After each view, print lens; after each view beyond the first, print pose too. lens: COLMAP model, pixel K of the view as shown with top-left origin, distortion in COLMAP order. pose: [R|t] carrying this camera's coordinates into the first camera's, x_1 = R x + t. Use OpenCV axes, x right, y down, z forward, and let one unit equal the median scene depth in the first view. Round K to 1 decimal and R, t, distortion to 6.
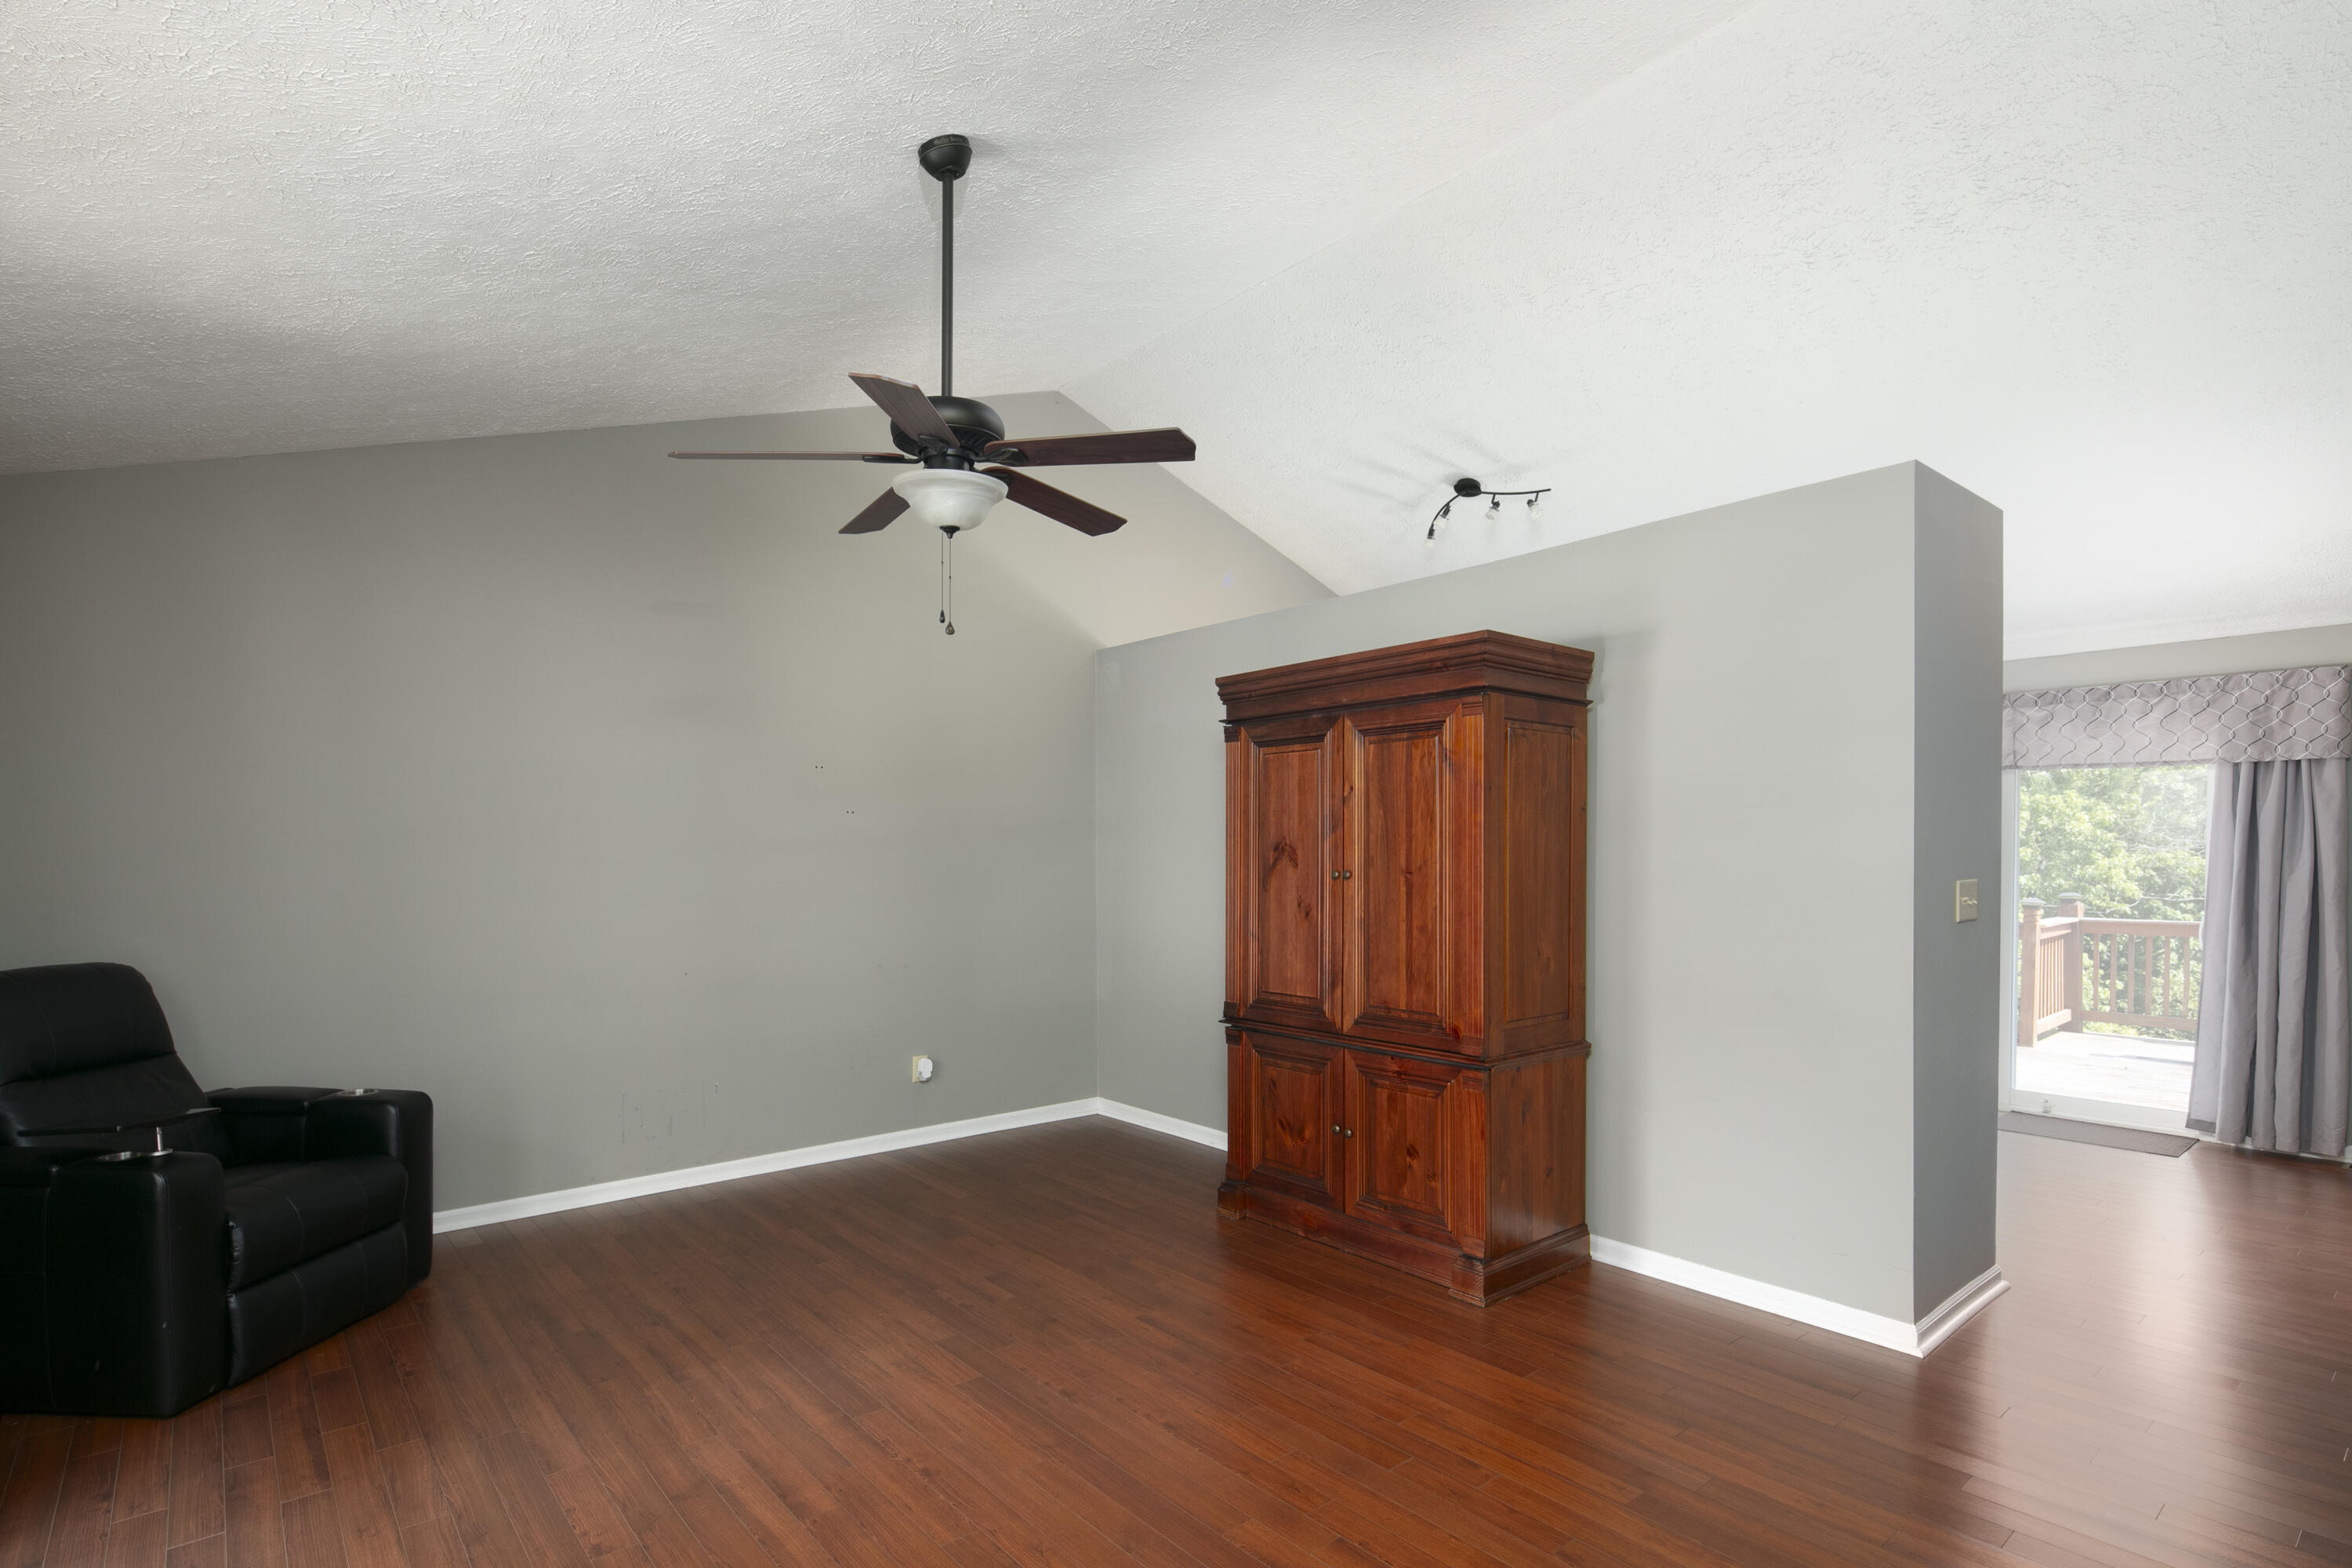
lens RADIAL K [[1151.2, 0, 1173.1], [0, 1151.2, 861.4], [0, 0, 1]] dist [-0.001431, -0.000189]
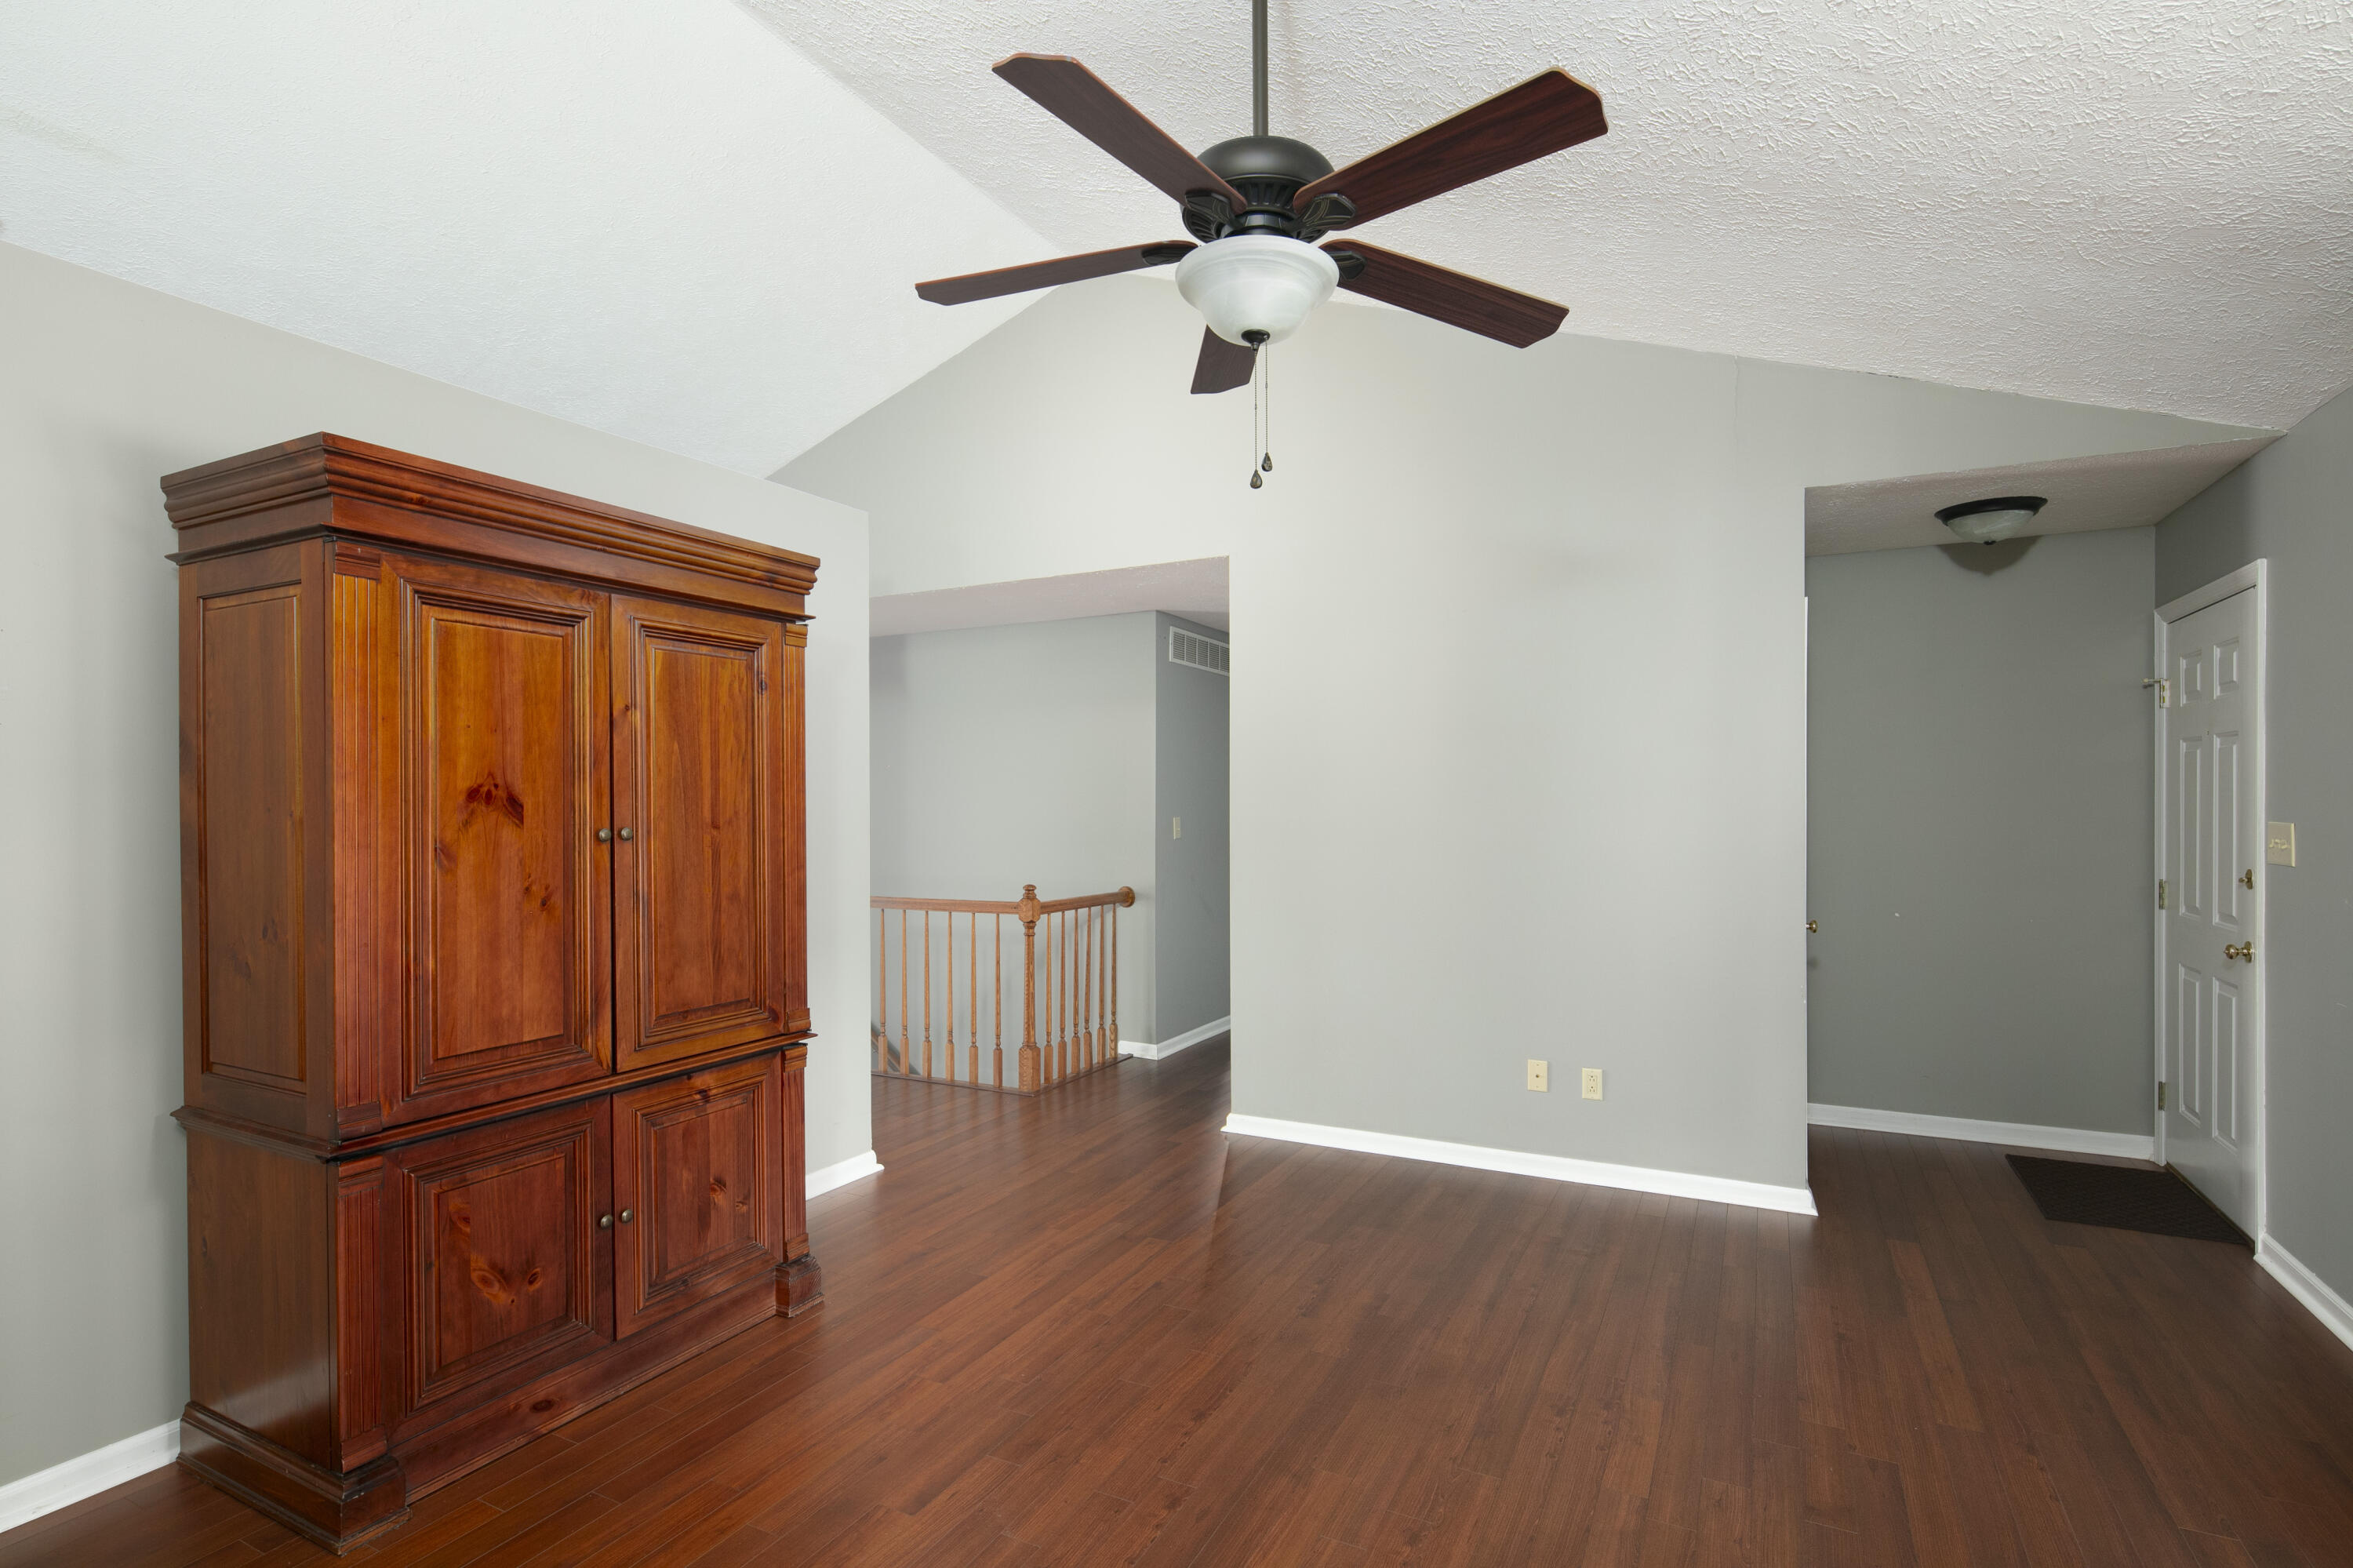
lens RADIAL K [[1138.7, 0, 1173.6], [0, 1138.7, 809.7], [0, 0, 1]] dist [-0.021966, -0.000310]
pose [[-0.393929, -0.002483, 0.919137, -0.621079], [0.013442, 0.999874, 0.008461, -0.004594], [-0.919042, 0.015688, -0.393846, 1.022523]]
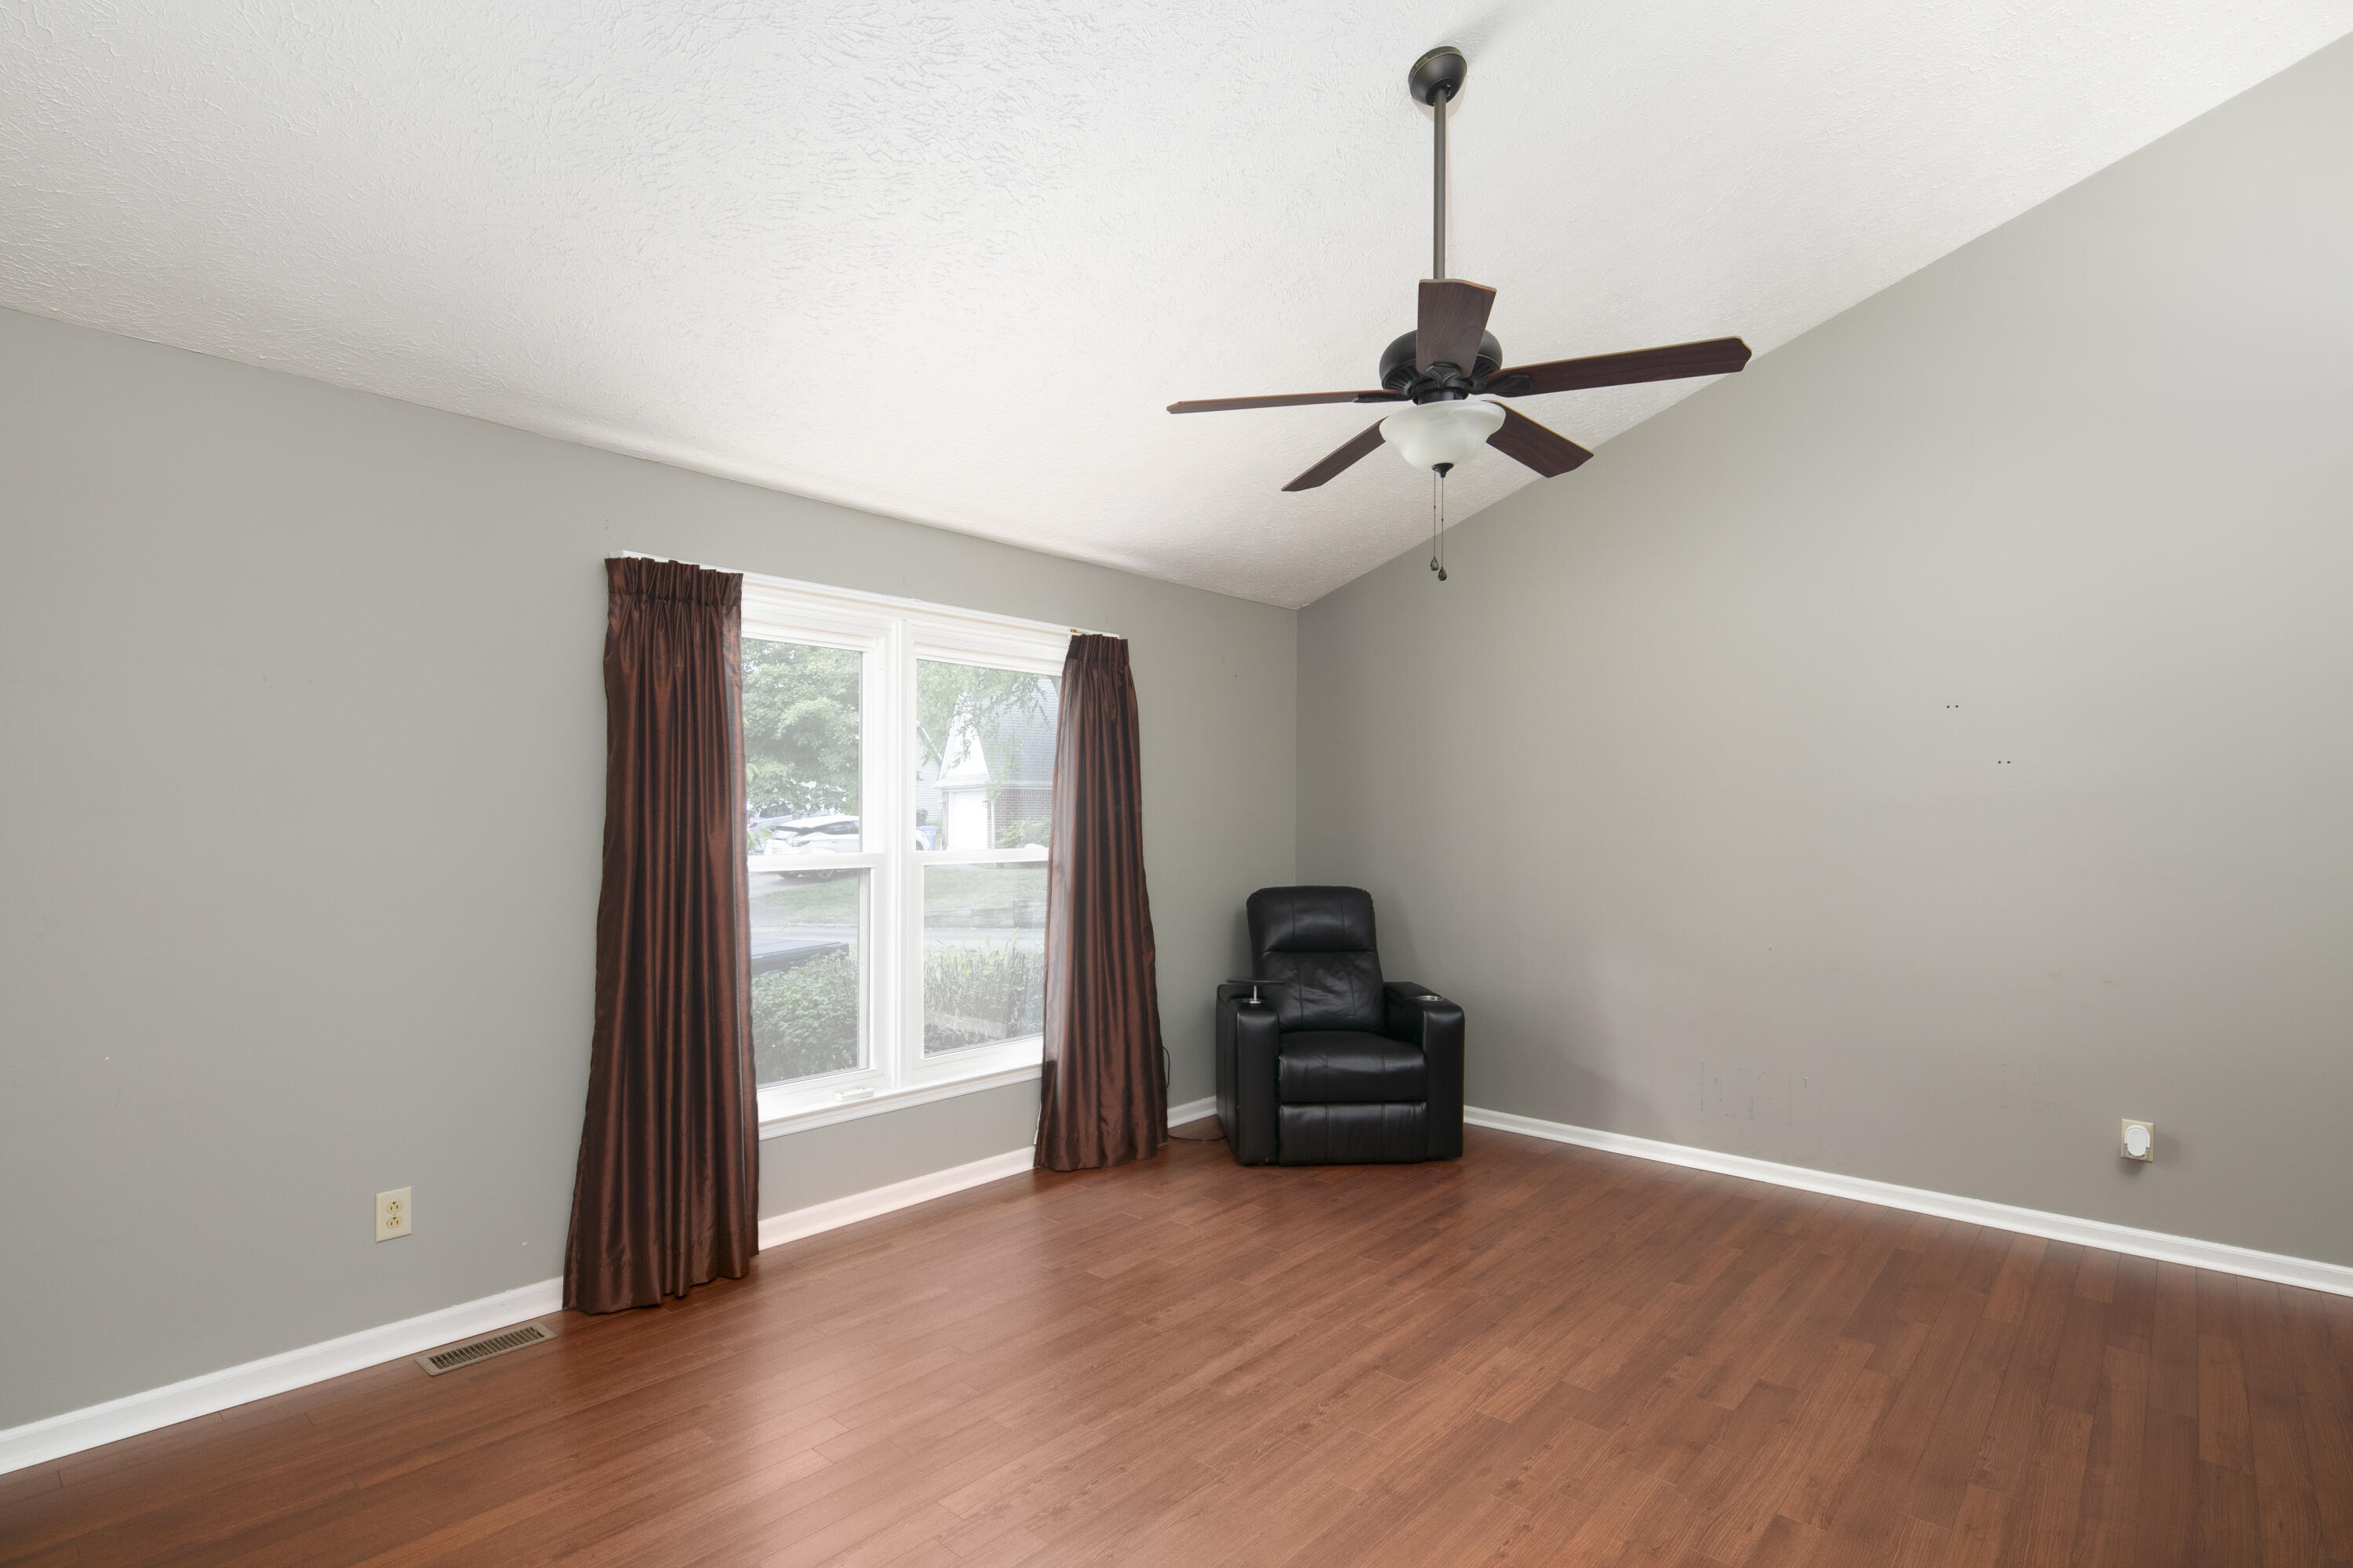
lens RADIAL K [[1148.6, 0, 1144.0], [0, 1148.6, 794.1], [0, 0, 1]] dist [-0.003049, -0.000761]
pose [[0.131811, -0.008852, -0.991235, 0.536653], [-0.013798, 0.999847, -0.010764, -0.008881], [0.991179, 0.015096, 0.131669, 0.499300]]
